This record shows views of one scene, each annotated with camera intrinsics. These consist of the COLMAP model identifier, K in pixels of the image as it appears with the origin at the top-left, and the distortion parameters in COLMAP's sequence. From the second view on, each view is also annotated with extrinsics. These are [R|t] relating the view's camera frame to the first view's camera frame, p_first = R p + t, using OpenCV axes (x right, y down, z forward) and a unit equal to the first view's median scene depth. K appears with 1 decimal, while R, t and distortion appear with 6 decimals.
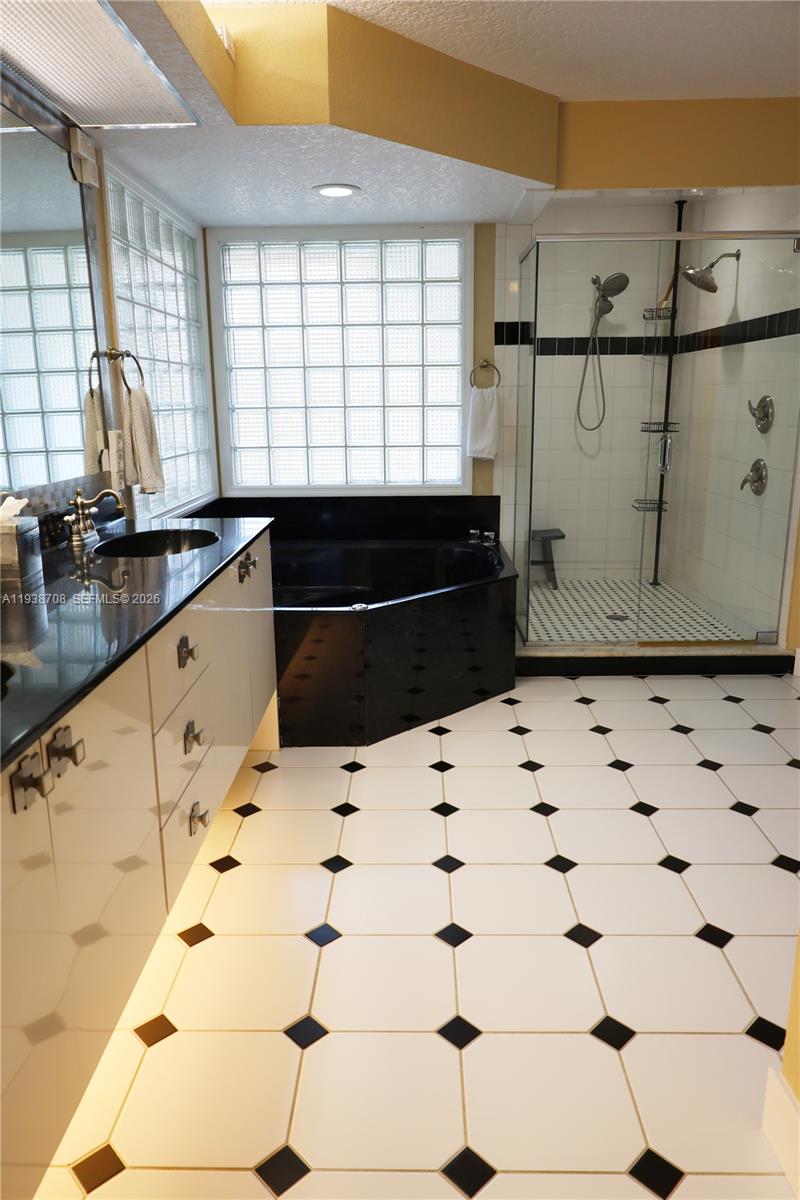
lens RADIAL K [[827.8, 0, 399.9], [0, 827.8, 599.2], [0, 0, 1]] dist [-0.005412, -0.000889]
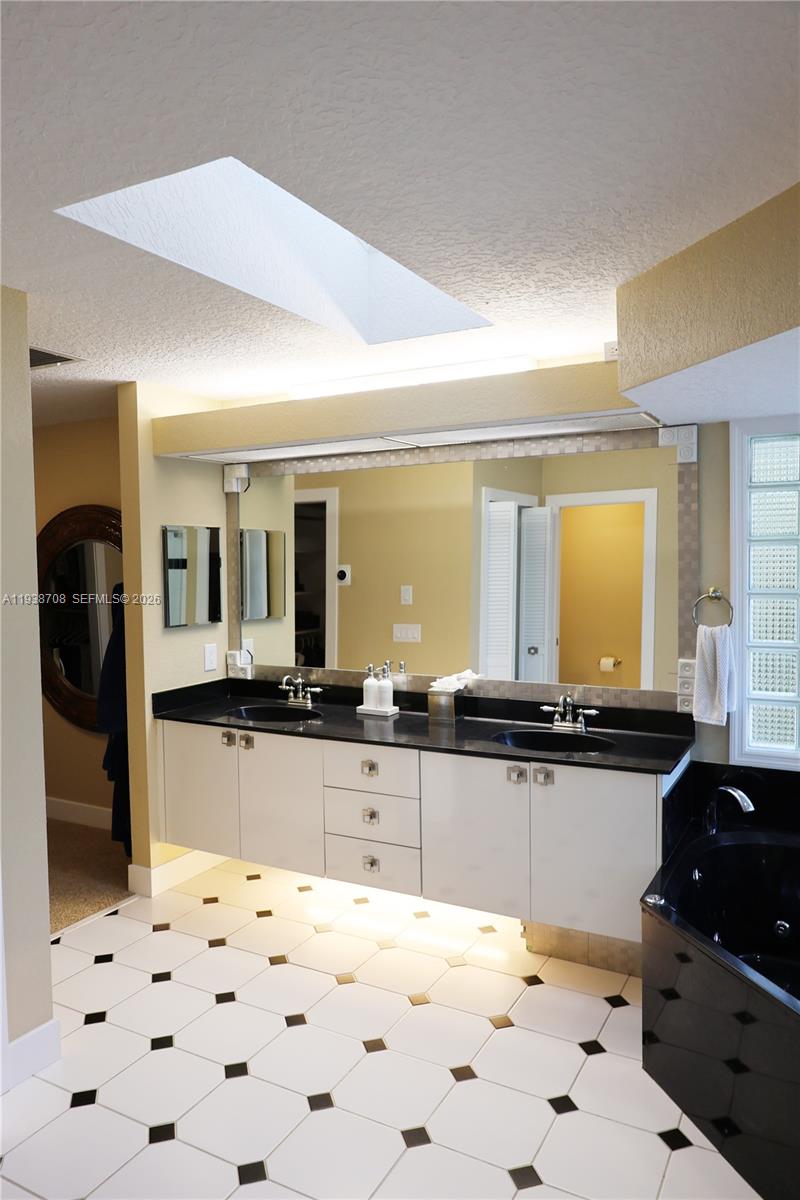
lens RADIAL K [[827.8, 0, 399.4], [0, 827.8, 599.3], [0, 0, 1]] dist [-0.005412, -0.000889]
pose [[-0.463723, 0.057203, -0.884132, 0.785745], [-0.201245, 0.965029, 0.167989, -0.367611], [0.862822, 0.255827, -0.435994, 1.048810]]
